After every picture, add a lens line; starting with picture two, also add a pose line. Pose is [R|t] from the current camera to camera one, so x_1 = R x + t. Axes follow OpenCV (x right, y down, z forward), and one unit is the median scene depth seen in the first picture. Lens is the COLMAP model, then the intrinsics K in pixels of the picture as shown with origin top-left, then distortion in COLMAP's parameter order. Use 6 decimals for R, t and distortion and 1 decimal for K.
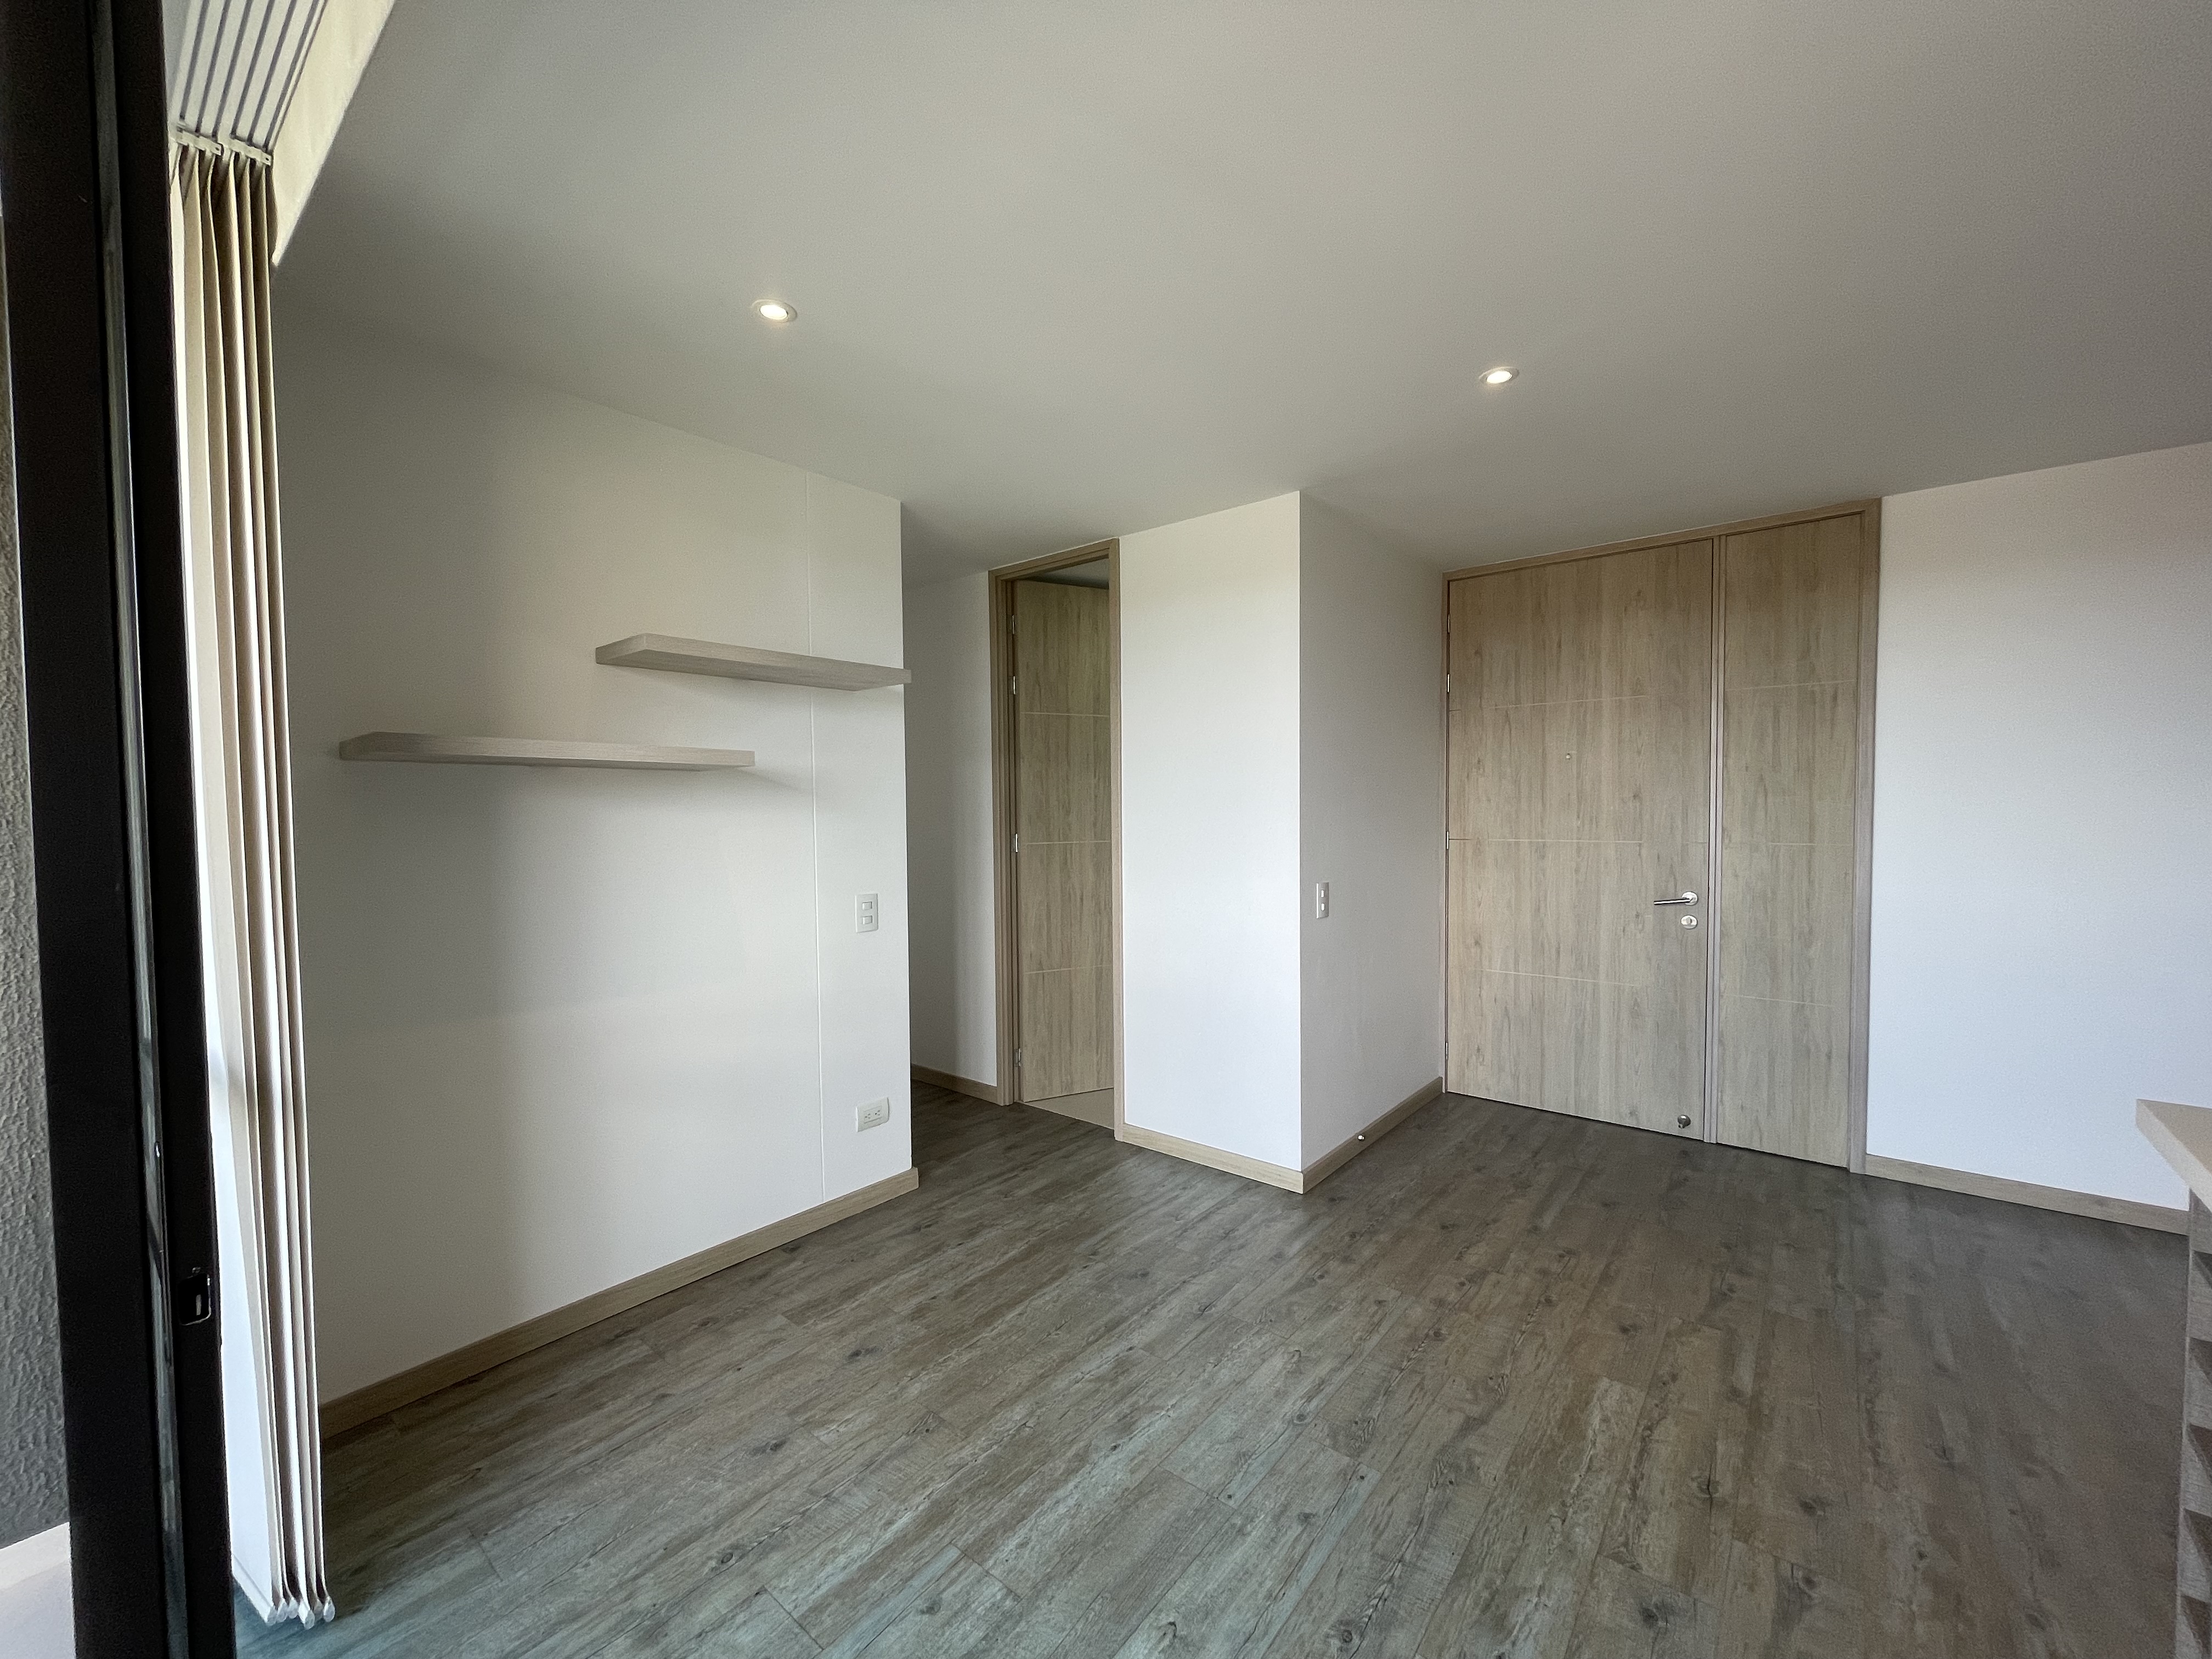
lens RADIAL K [[886.9, 0, 1107.3], [0, 886.9, 839.6], [0, 0, 1]] dist [-0.000160, -0.000201]
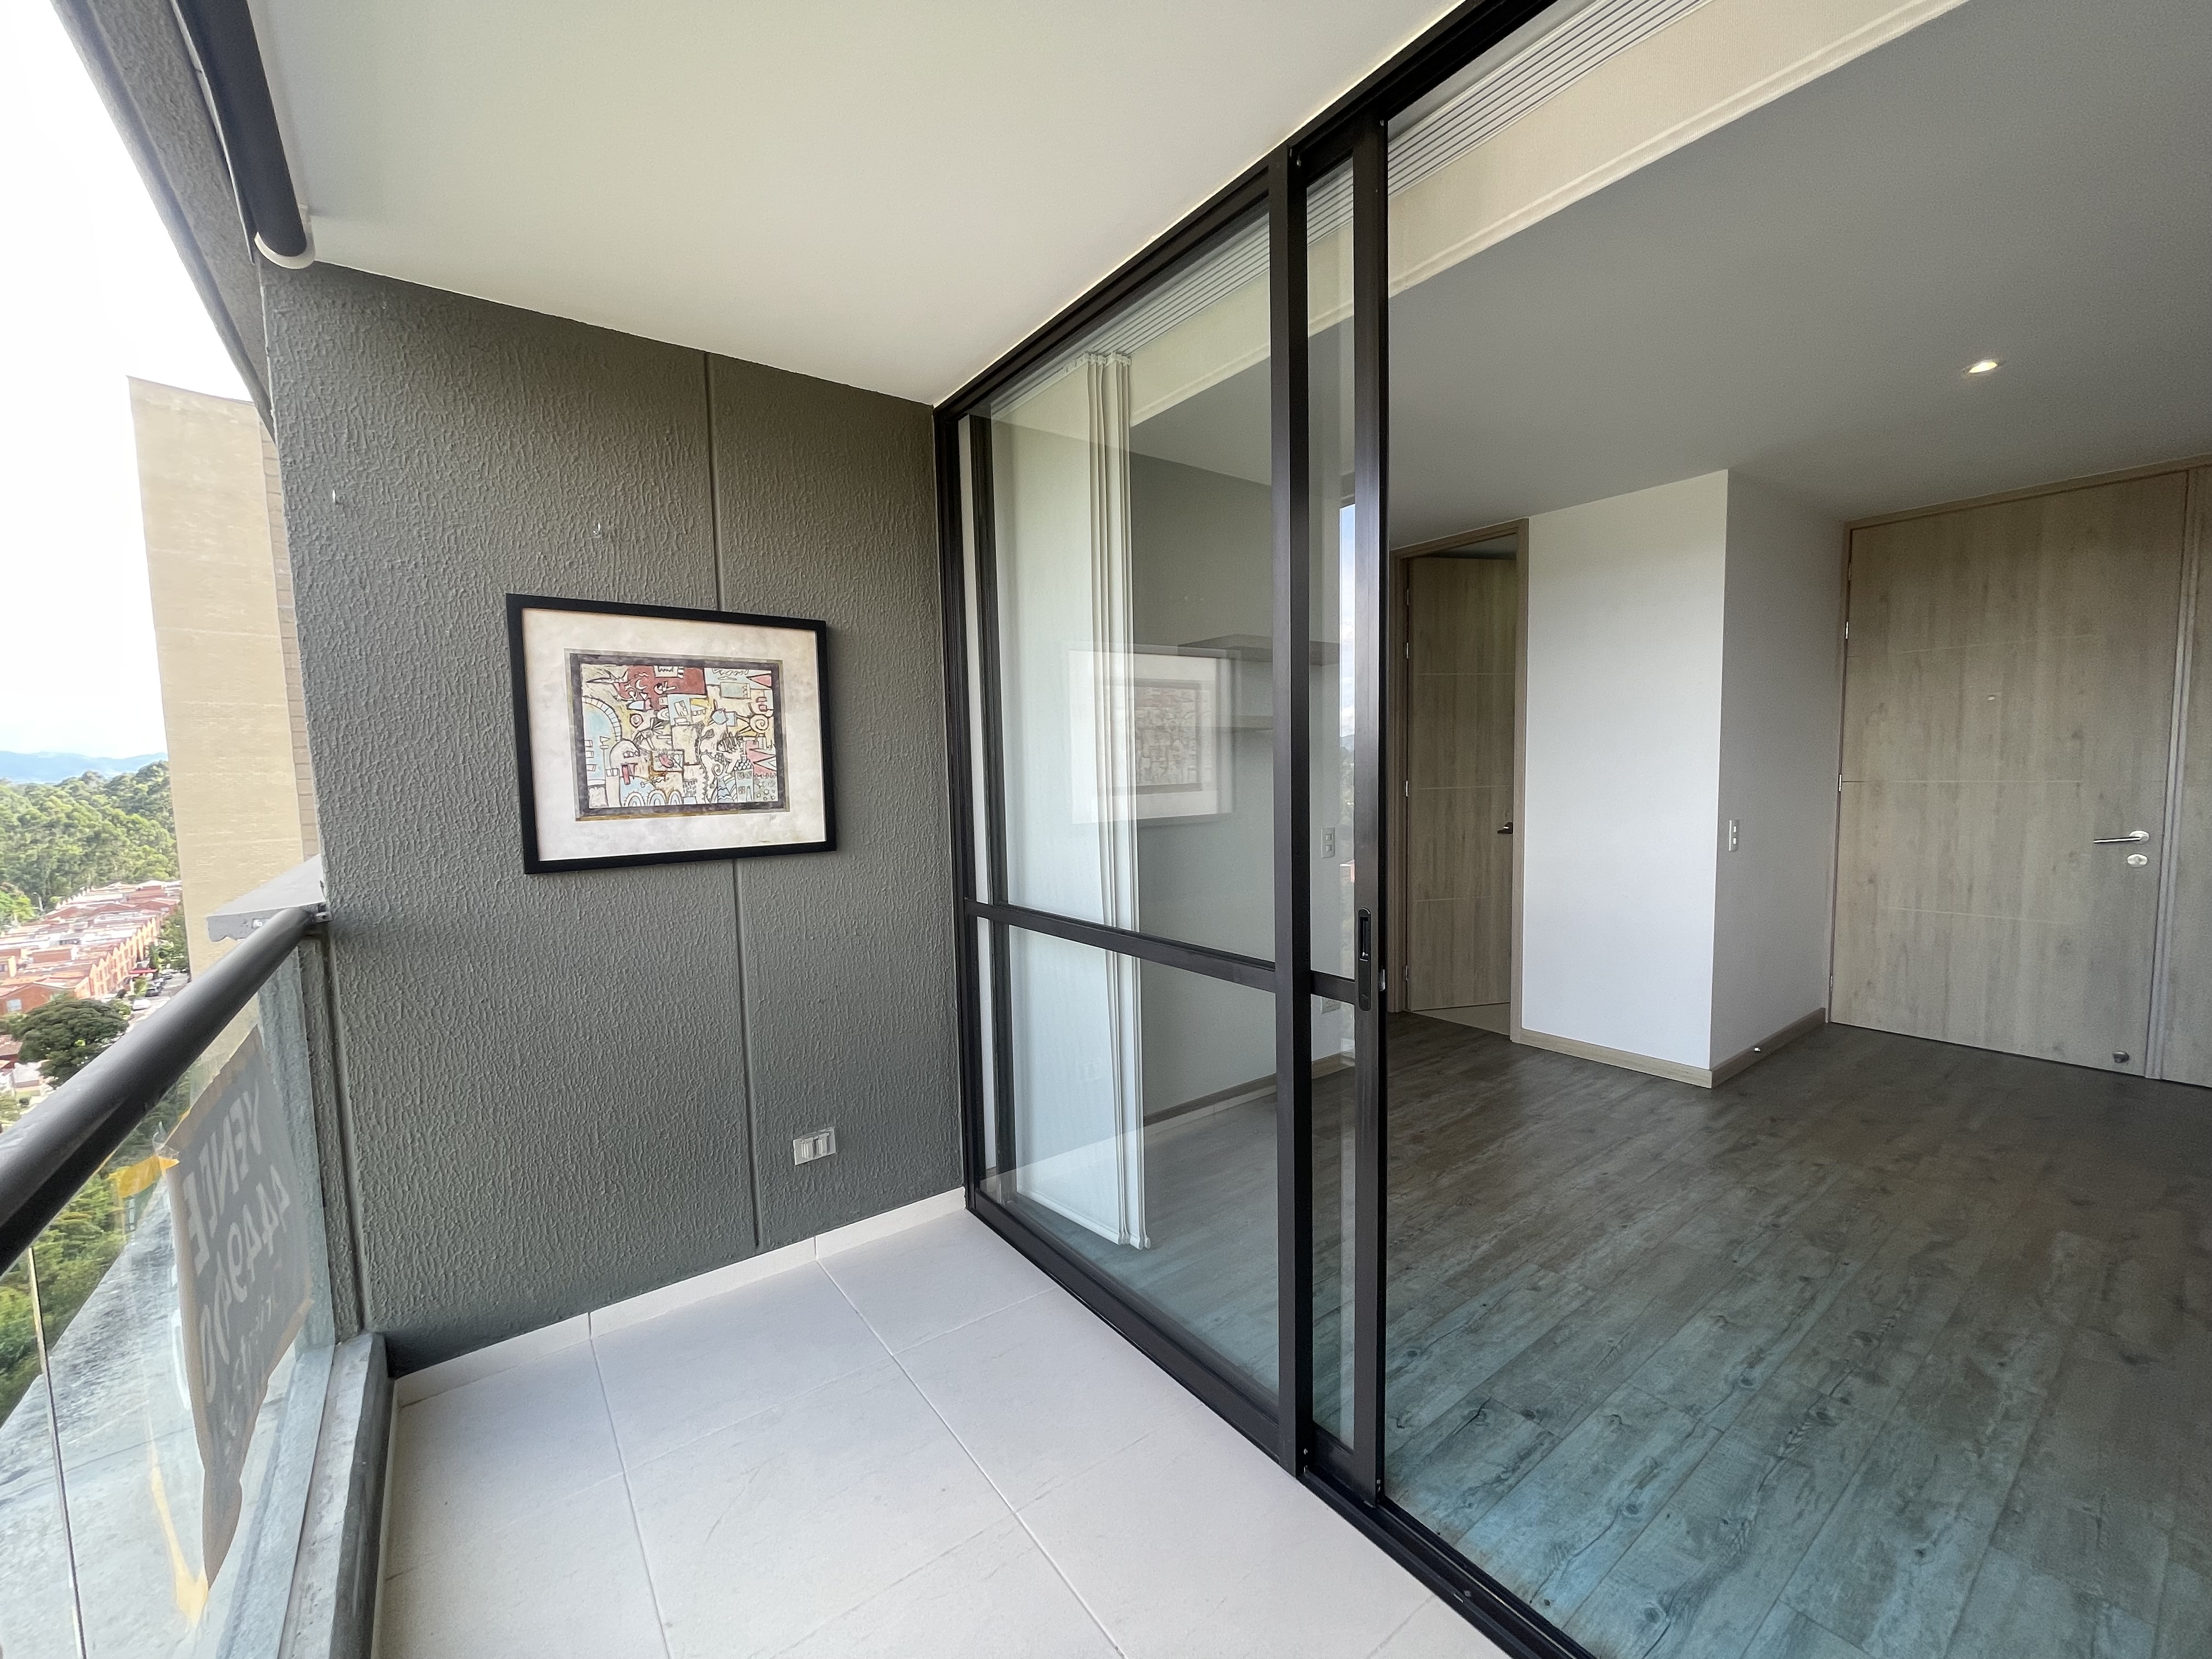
lens RADIAL K [[886.9, 0, 1102.3], [0, 886.9, 841.1], [0, 0, 1]] dist [-0.000160, -0.000201]
pose [[0.969695, 0.005573, -0.244253, -0.255349], [0.007084, 0.998678, 0.050909, 0.012965], [0.244214, -0.051097, 0.968374, -0.278083]]
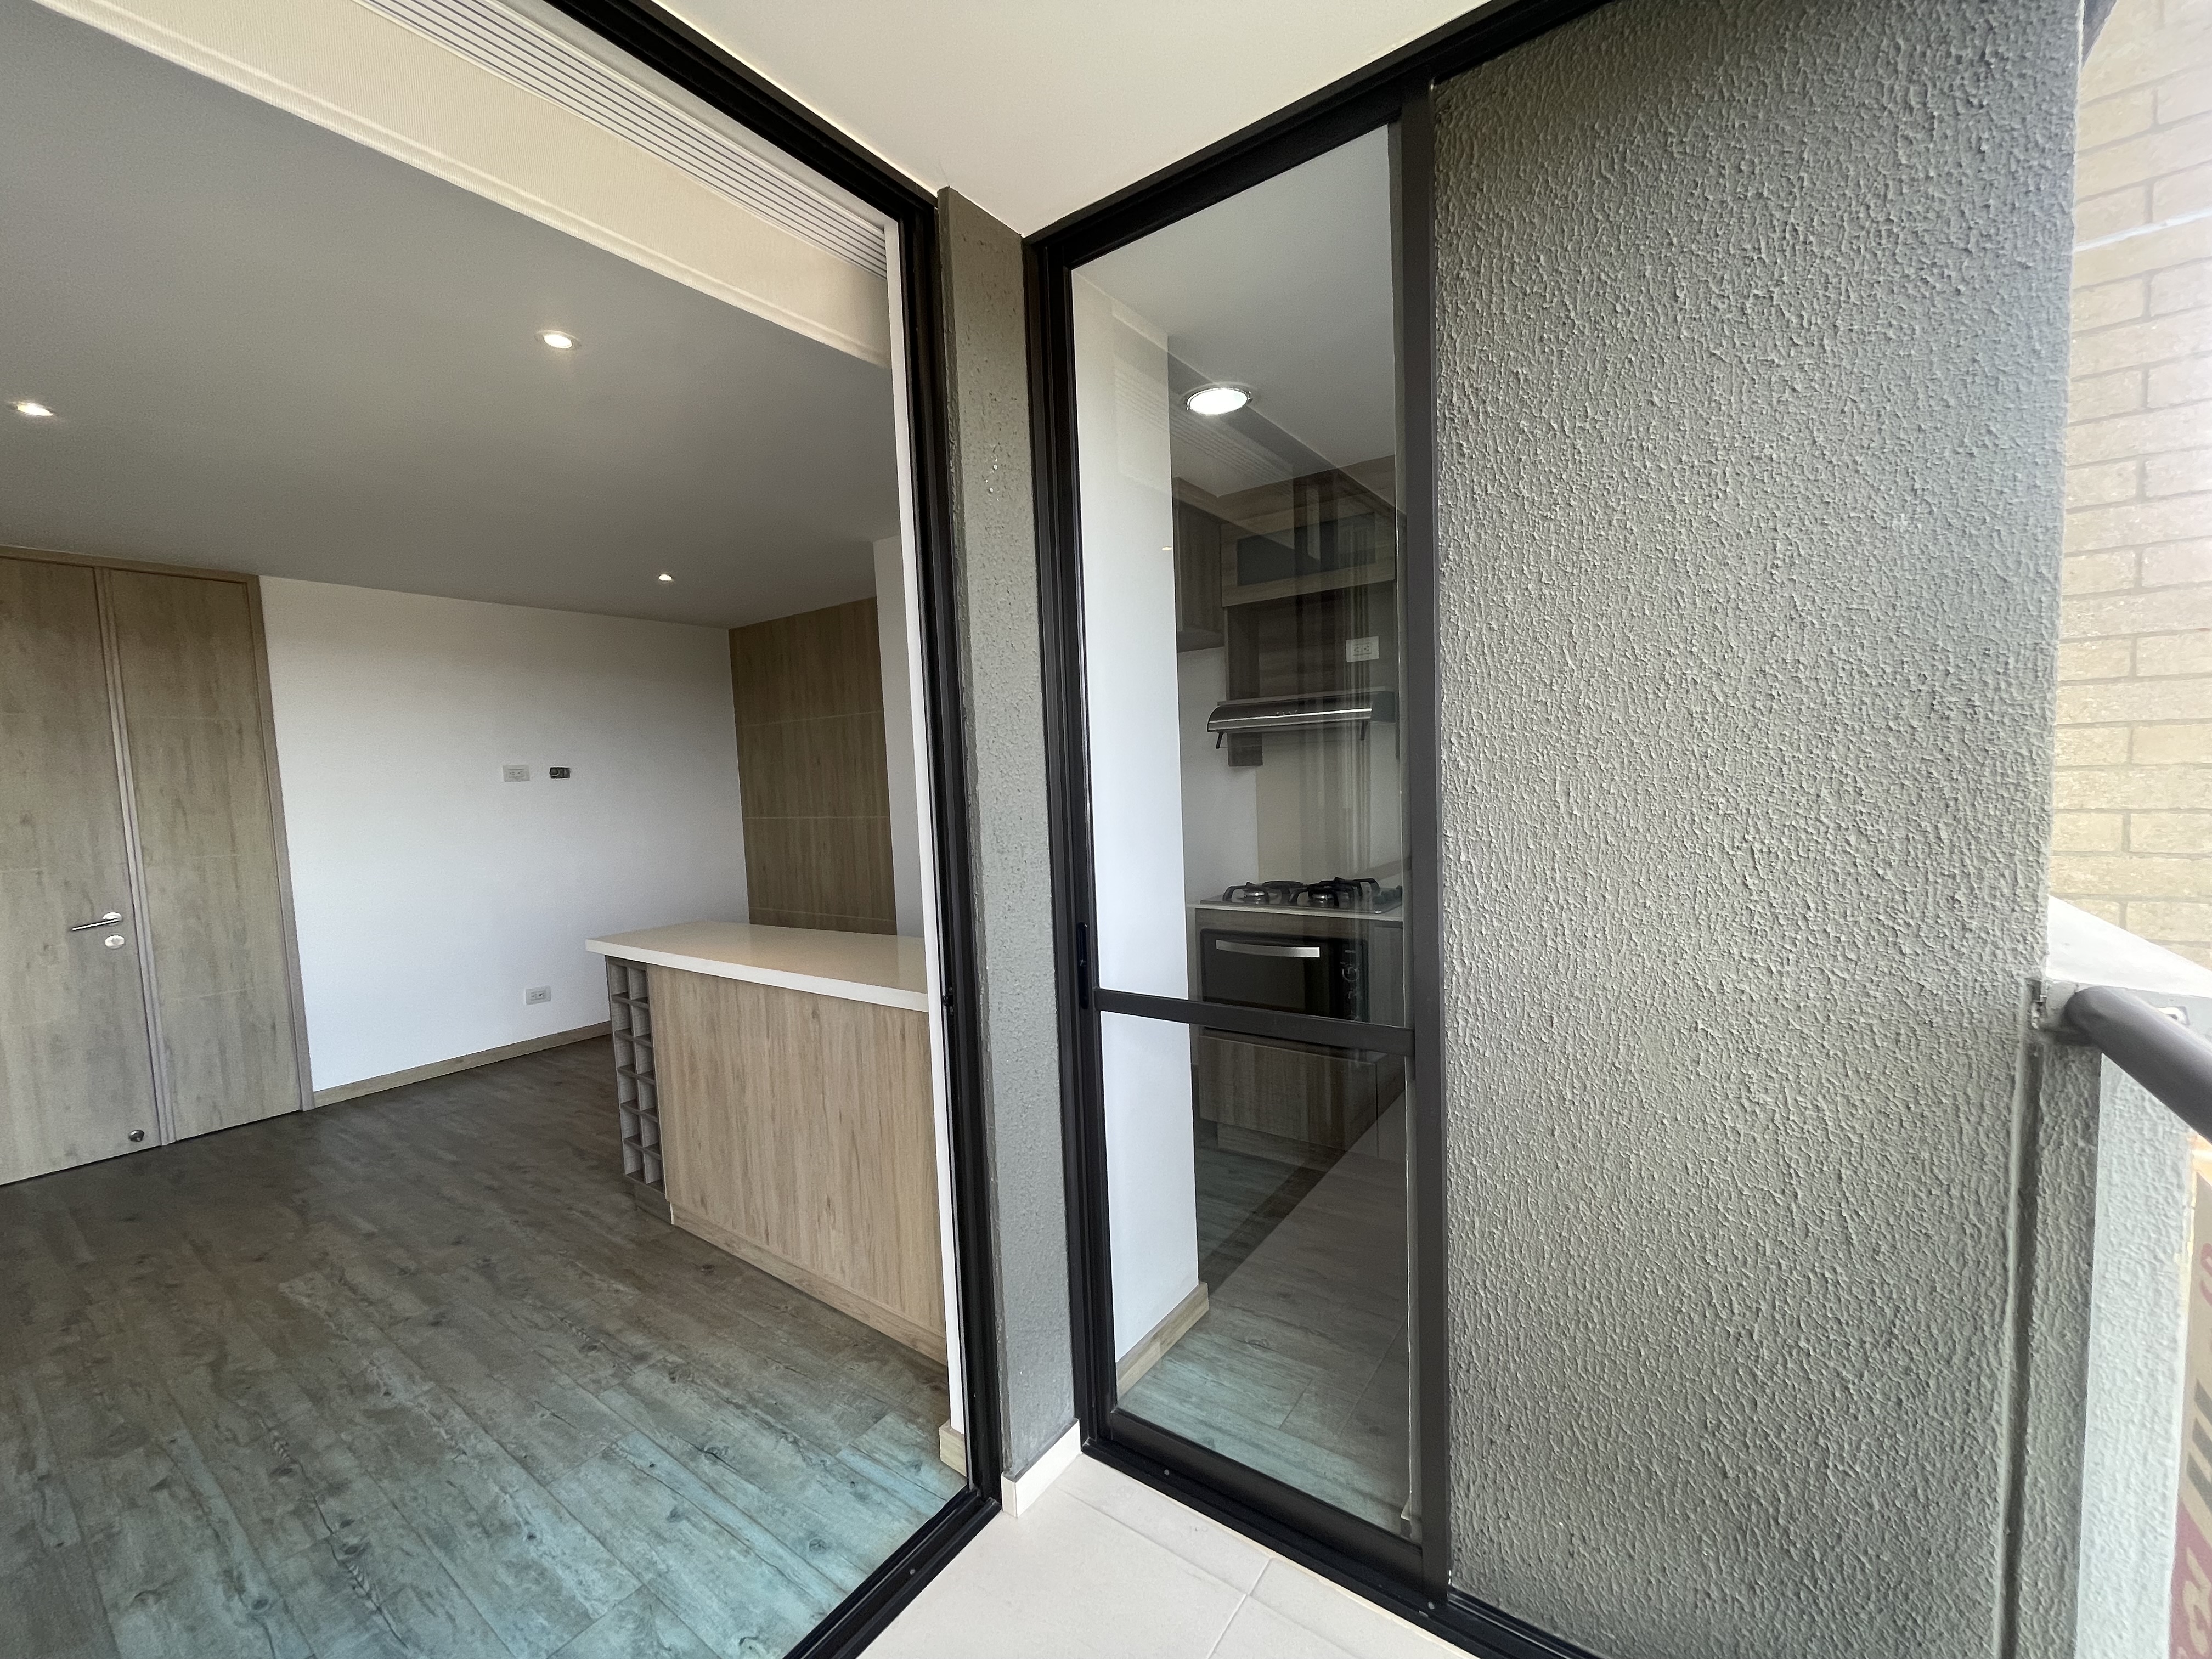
lens RADIAL K [[886.9, 0, 1103.8], [0, 886.9, 838.5], [0, 0, 1]] dist [-0.000160, -0.000201]
pose [[-0.069476, -0.058916, 0.995842, -0.468700], [0.076328, 0.995014, 0.064192, -0.004047], [-0.994659, 0.080471, -0.064633, -0.077361]]
